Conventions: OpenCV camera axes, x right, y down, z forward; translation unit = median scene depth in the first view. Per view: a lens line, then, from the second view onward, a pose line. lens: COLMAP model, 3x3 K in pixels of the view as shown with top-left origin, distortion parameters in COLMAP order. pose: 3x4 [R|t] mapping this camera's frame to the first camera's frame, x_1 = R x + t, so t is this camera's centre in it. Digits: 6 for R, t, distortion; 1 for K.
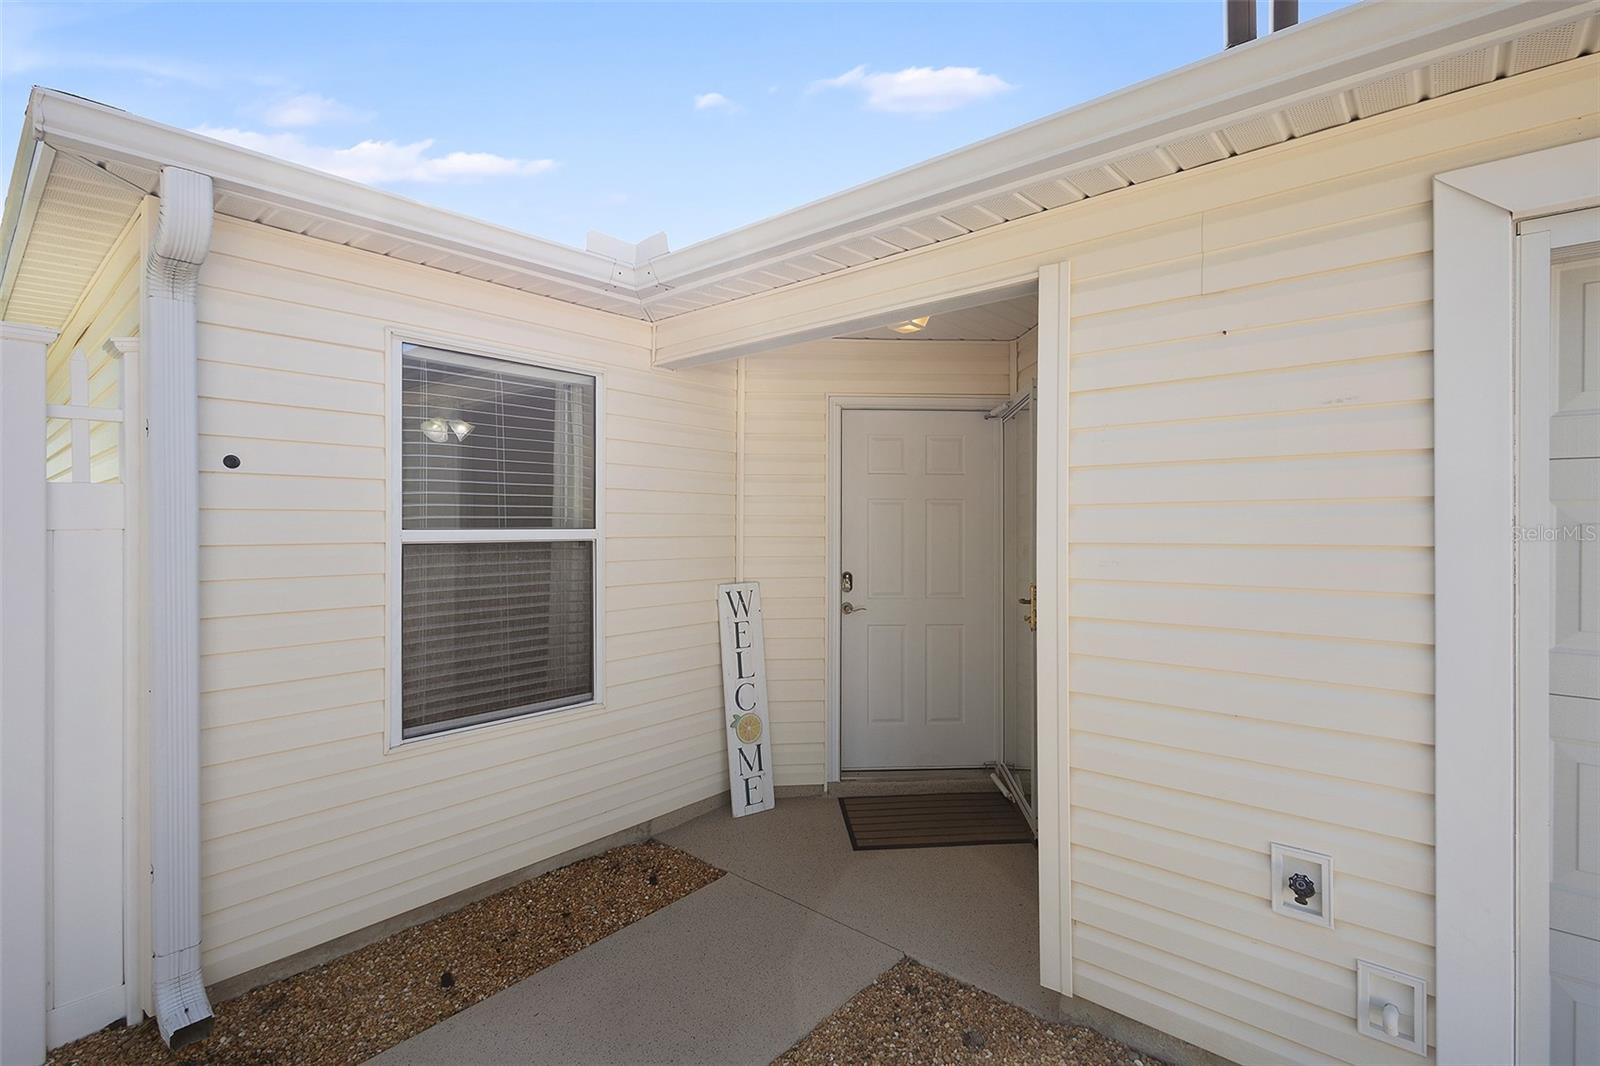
lens RADIAL K [[737.1, 0, 800.0], [0, 737.1, 533.0], [0, 0, 1]] dist [0.002554, -0.000002]
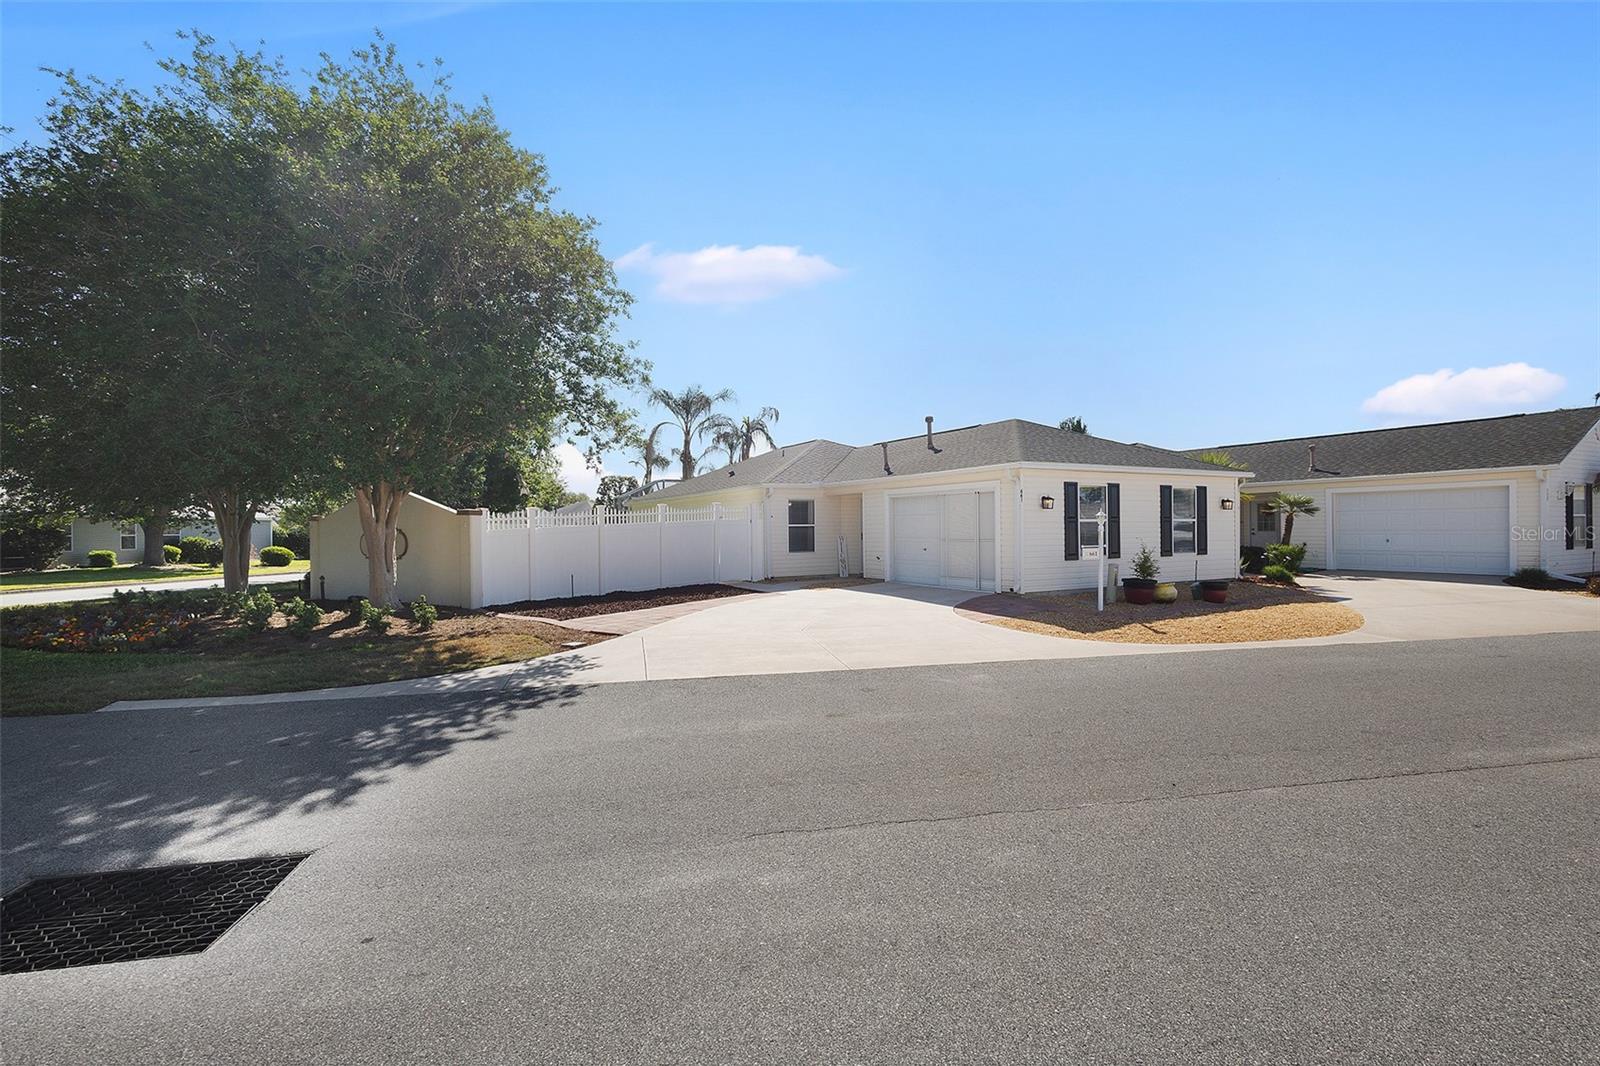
lens RADIAL K [[745.6, 0, 803.3], [0, 745.6, 537.5], [0, 0, 1]] dist [0.011599, 0.000040]
pose [[0.940503, -0.008612, -0.339677, 1.778539], [0.009831, 0.999950, 0.001869, 0.094106], [0.339644, -0.005097, 0.940540, -4.971757]]
